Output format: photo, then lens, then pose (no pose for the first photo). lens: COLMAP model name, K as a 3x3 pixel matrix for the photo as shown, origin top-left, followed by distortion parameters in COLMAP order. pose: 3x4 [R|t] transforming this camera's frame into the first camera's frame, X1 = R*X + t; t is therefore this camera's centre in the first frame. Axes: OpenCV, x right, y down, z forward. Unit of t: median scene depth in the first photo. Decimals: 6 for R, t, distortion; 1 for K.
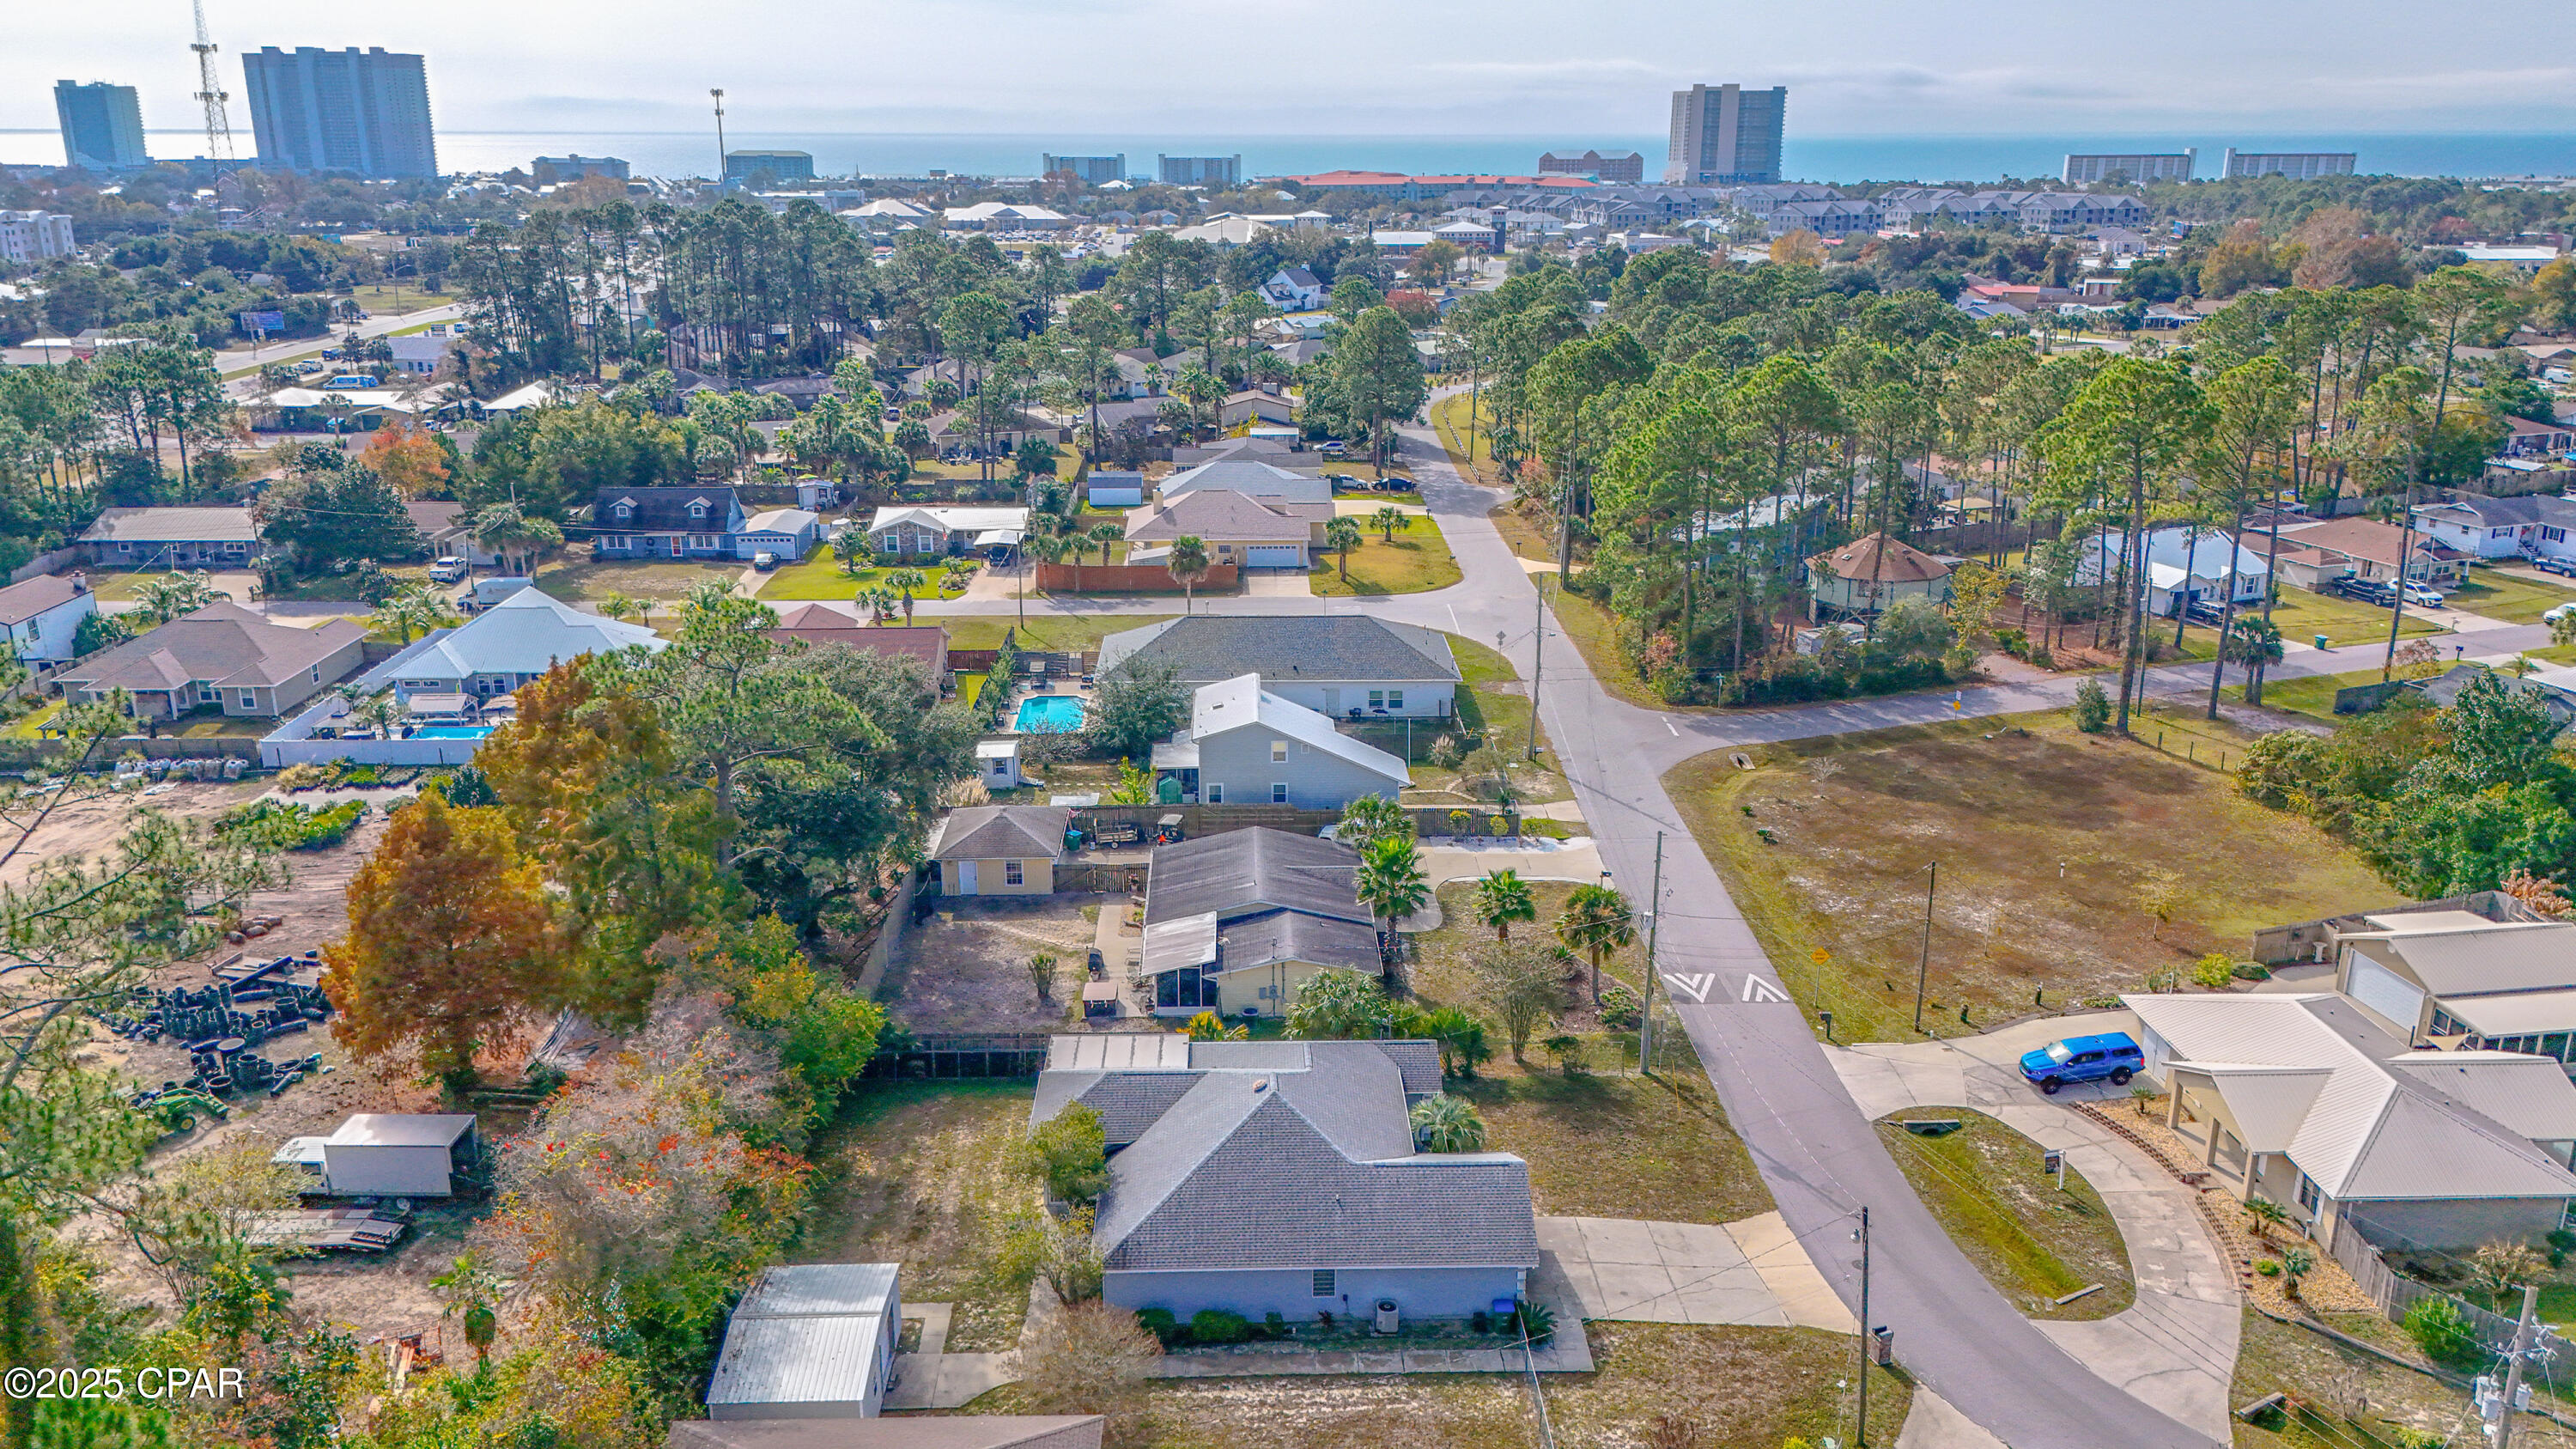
lens RADIAL K [[1863.7, 0, 1292.6], [0, 1863.7, 717.6], [0, 0, 1]] dist [0.094298, -0.086740]
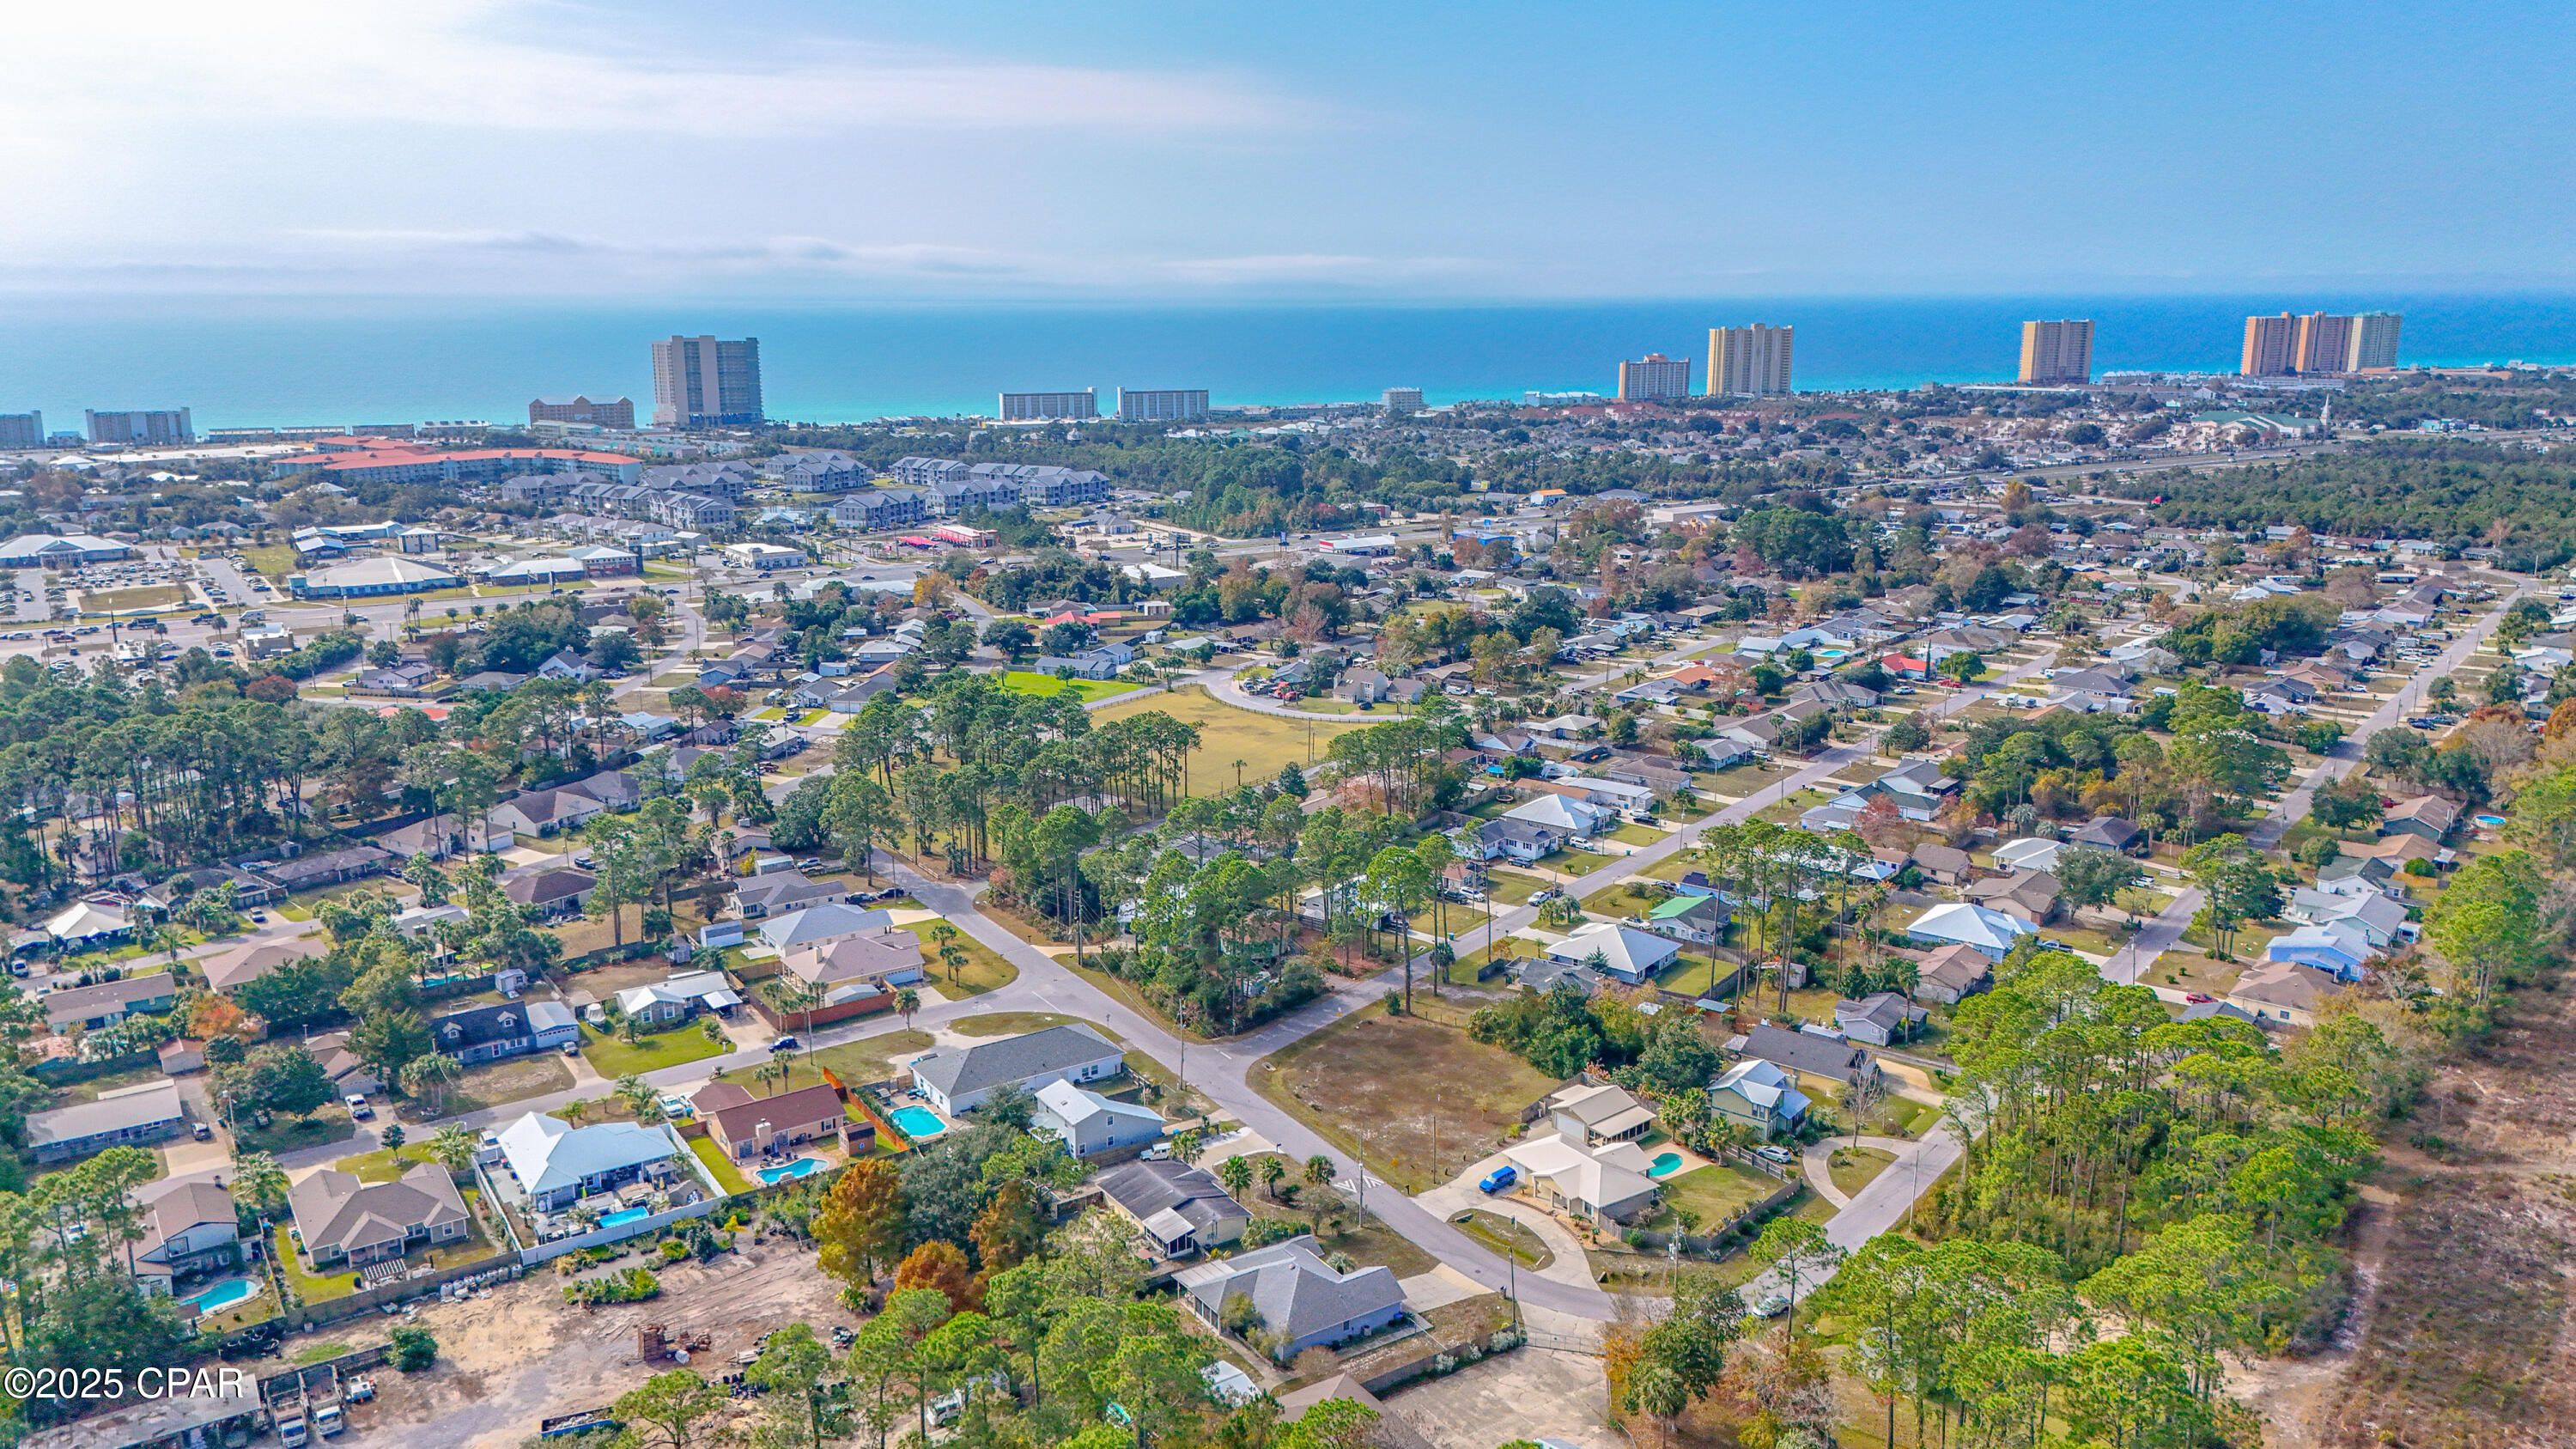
lens RADIAL K [[1863.7, 0, 1292.6], [0, 1863.7, 717.6], [0, 0, 1]] dist [0.094298, -0.086740]
pose [[0.846866, -0.114503, 0.519334, -1.137613], [0.155469, 0.987190, -0.035865, -0.416435], [-0.508574, 0.111113, 0.853819, -1.199050]]
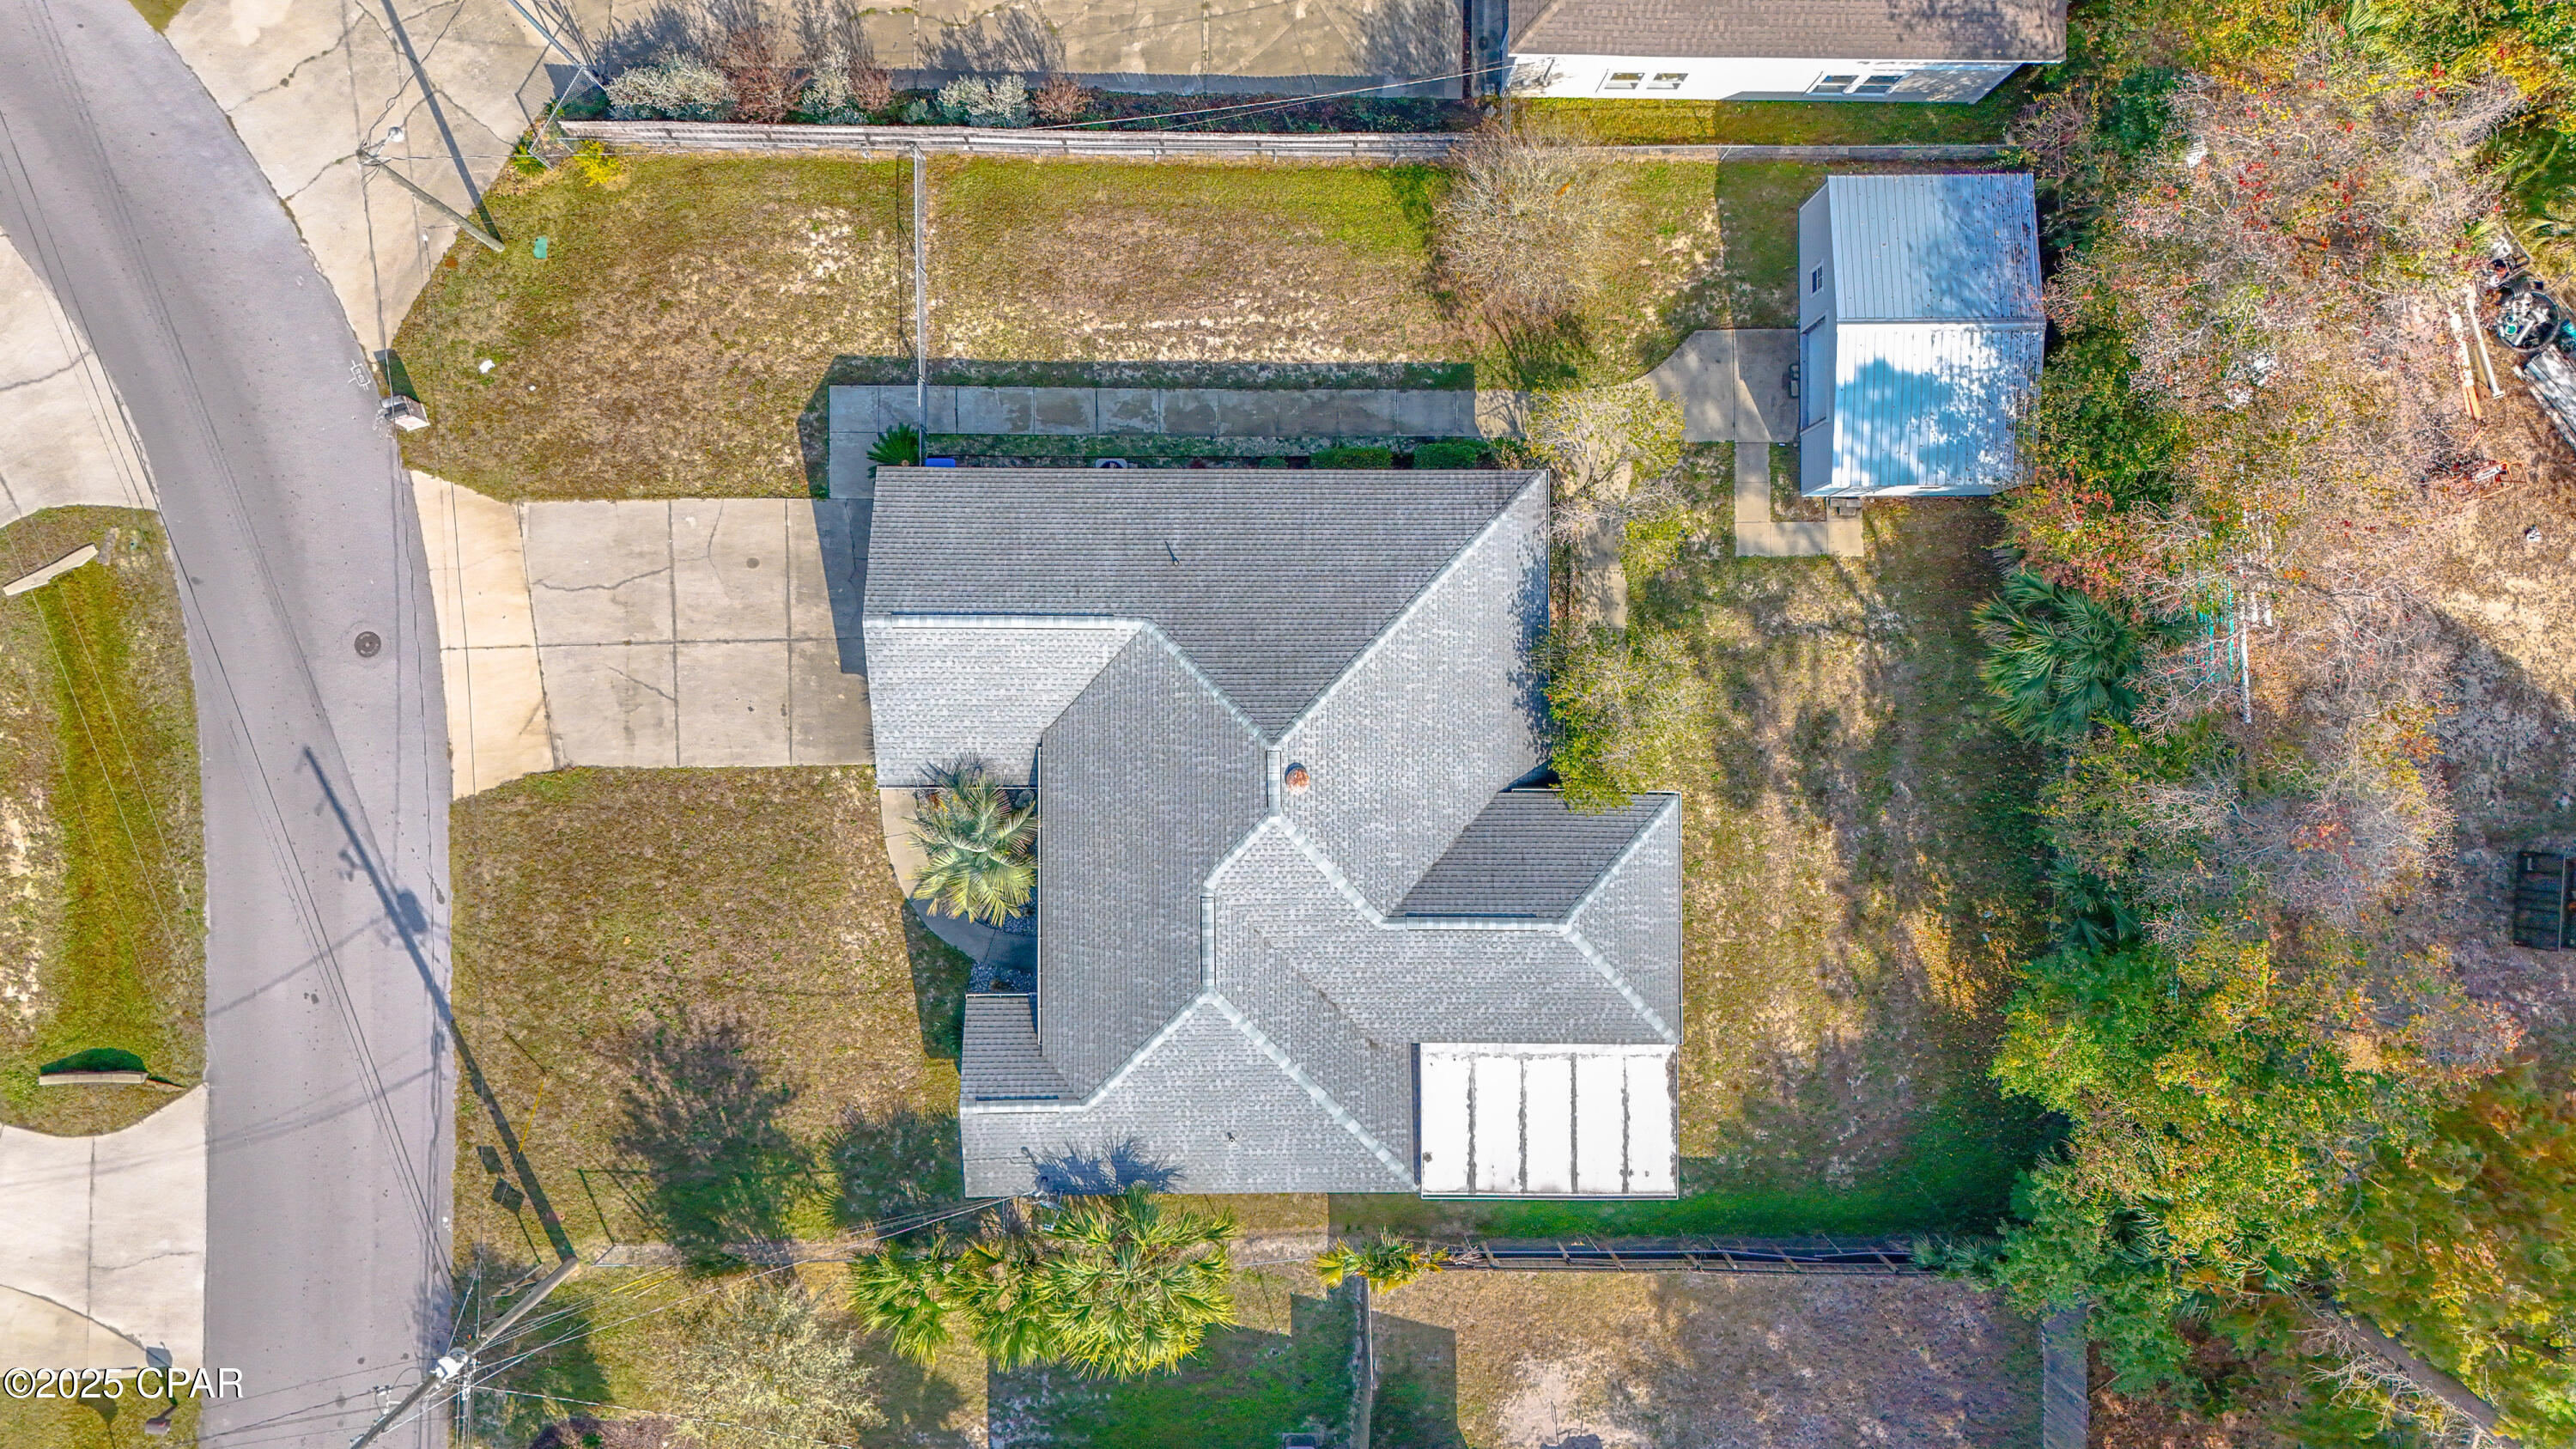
lens RADIAL K [[1863.7, 0, 1292.6], [0, 1863.7, 717.6], [0, 0, 1]] dist [0.094298, -0.086740]
pose [[-0.998415, -0.021154, -0.052154, 0.014601], [-0.043629, -0.294476, 0.954662, -0.295376], [-0.035554, 0.955425, 0.293087, 0.699013]]
